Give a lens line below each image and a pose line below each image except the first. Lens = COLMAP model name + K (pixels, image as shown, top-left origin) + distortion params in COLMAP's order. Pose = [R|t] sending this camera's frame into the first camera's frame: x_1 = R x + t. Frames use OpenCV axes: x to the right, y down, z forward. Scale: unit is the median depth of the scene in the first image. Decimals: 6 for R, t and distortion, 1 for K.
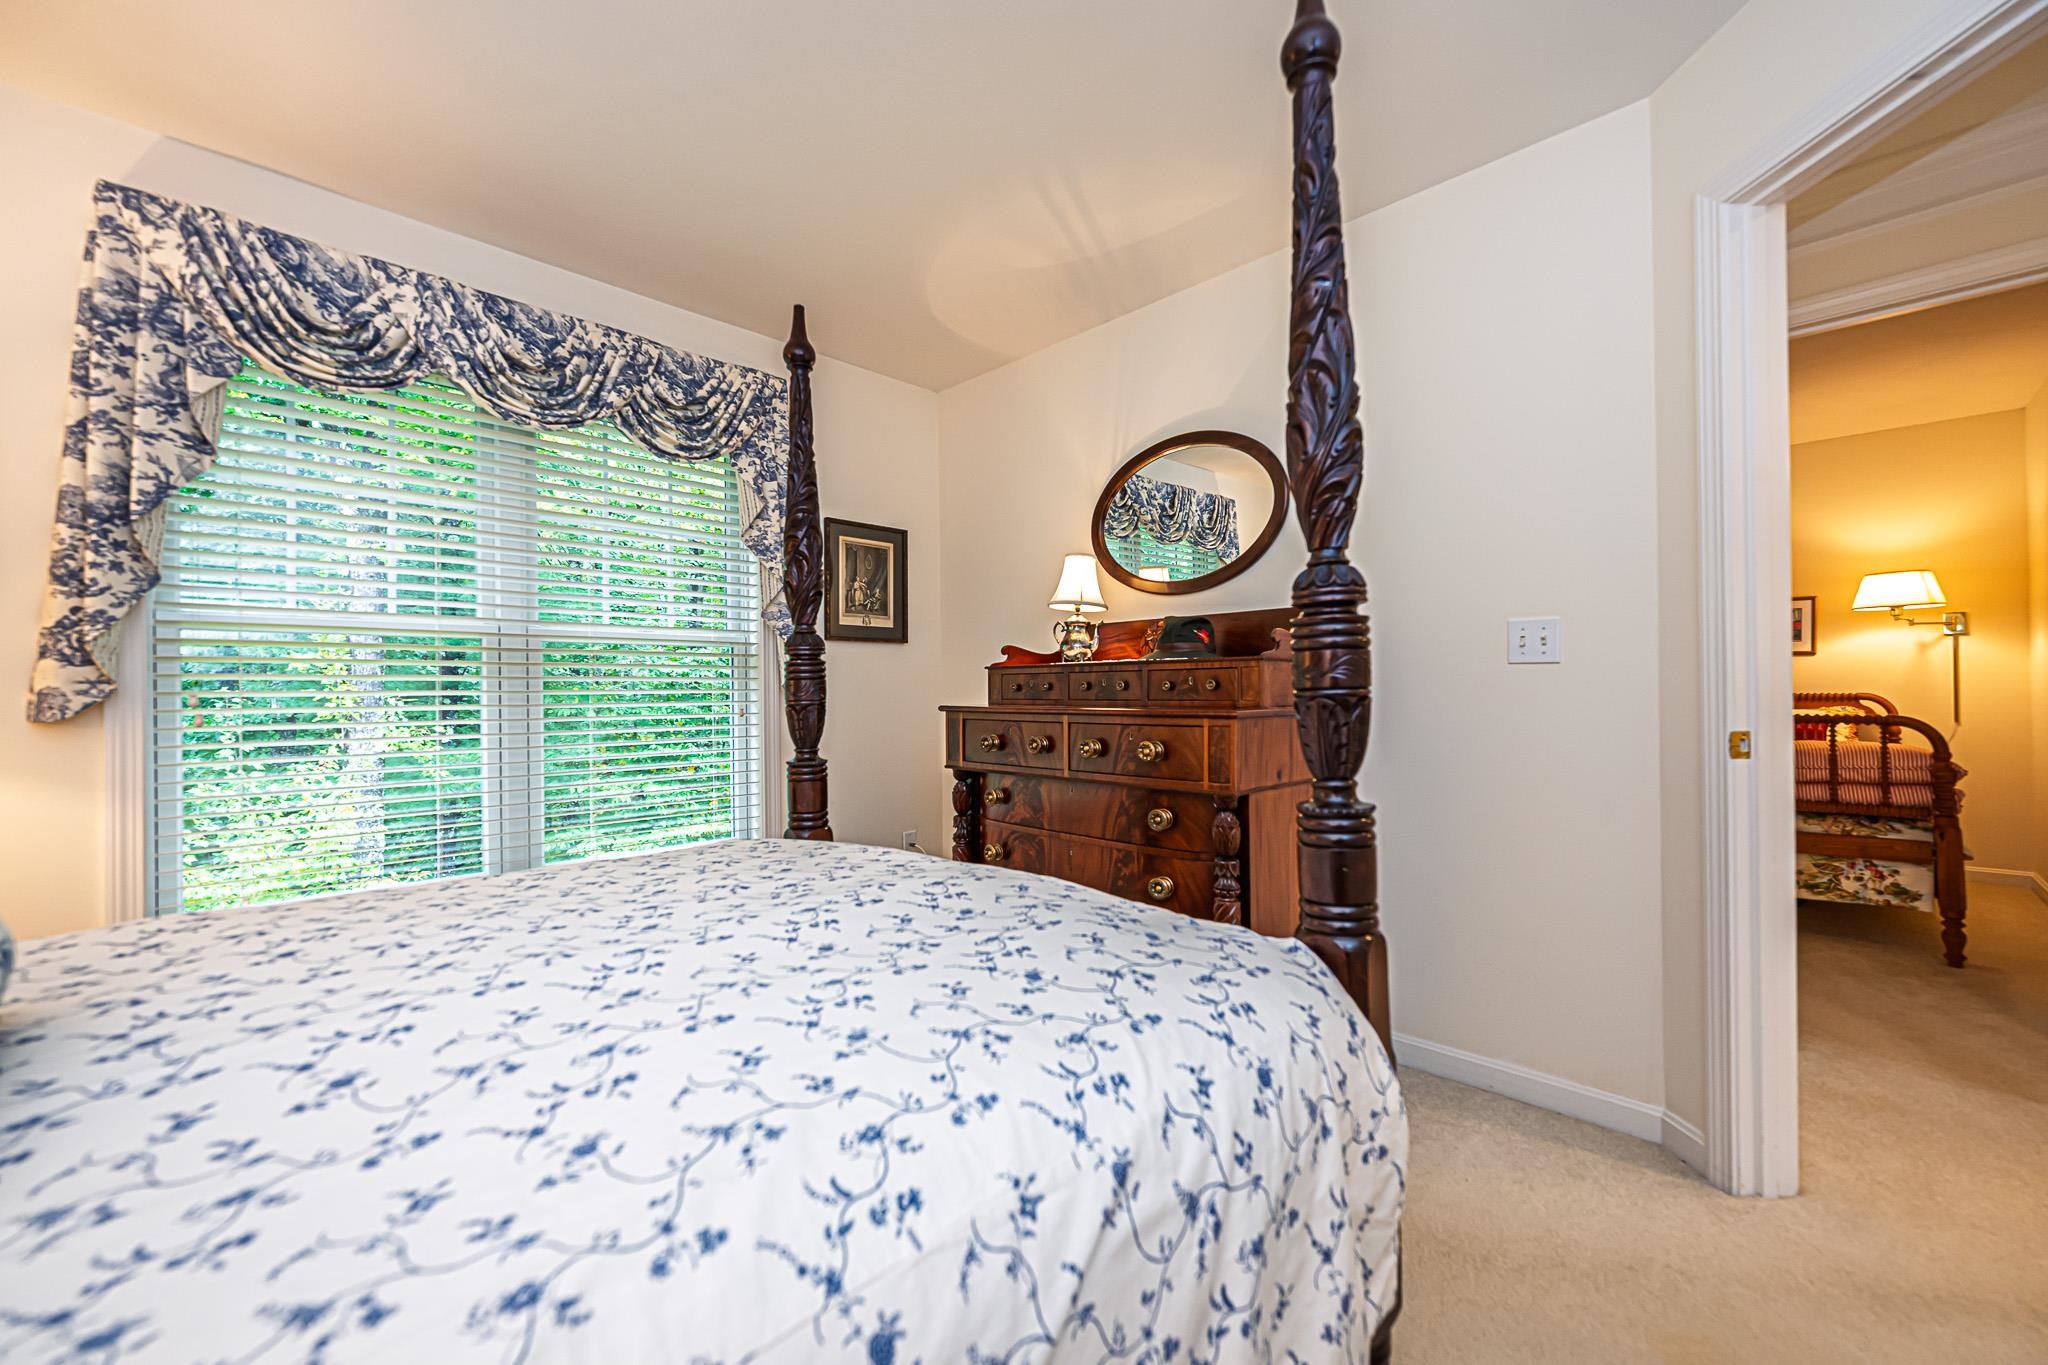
lens RADIAL K [[806.3, 0, 1022.8], [0, 806.3, 682.9], [0, 0, 1]] dist [0.001474, 0.000134]
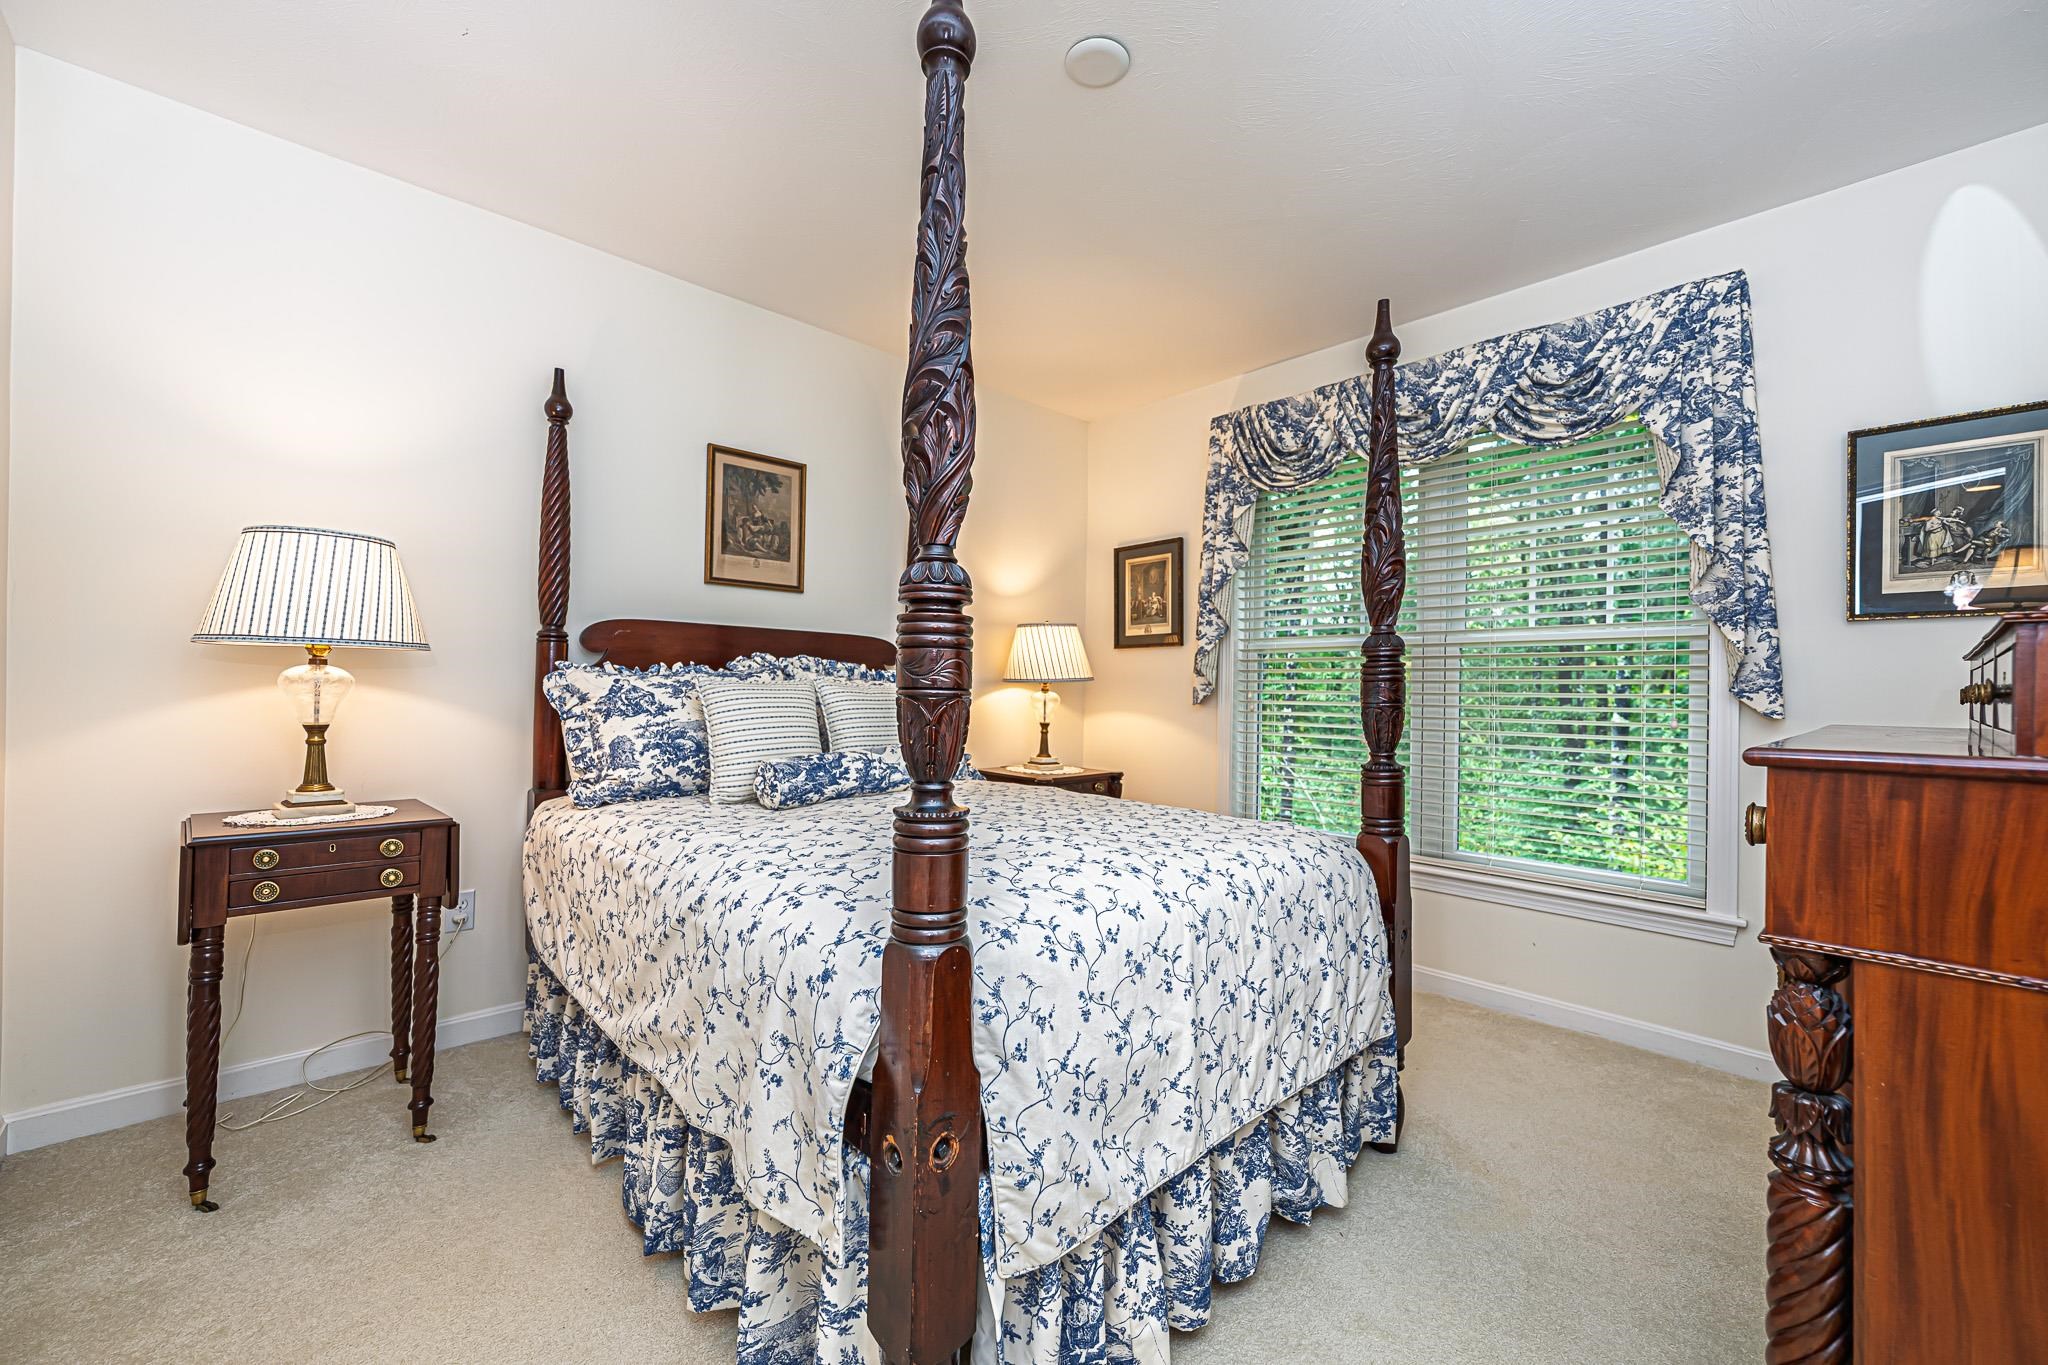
lens RADIAL K [[806.3, 0, 1025.0], [0, 806.3, 688.6], [0, 0, 1]] dist [0.001474, 0.000134]
pose [[-0.032764, 0.001577, -0.999462, 0.736193], [-0.005561, 0.999983, 0.001760, 0.007031], [0.999448, 0.005616, -0.032754, 0.612226]]
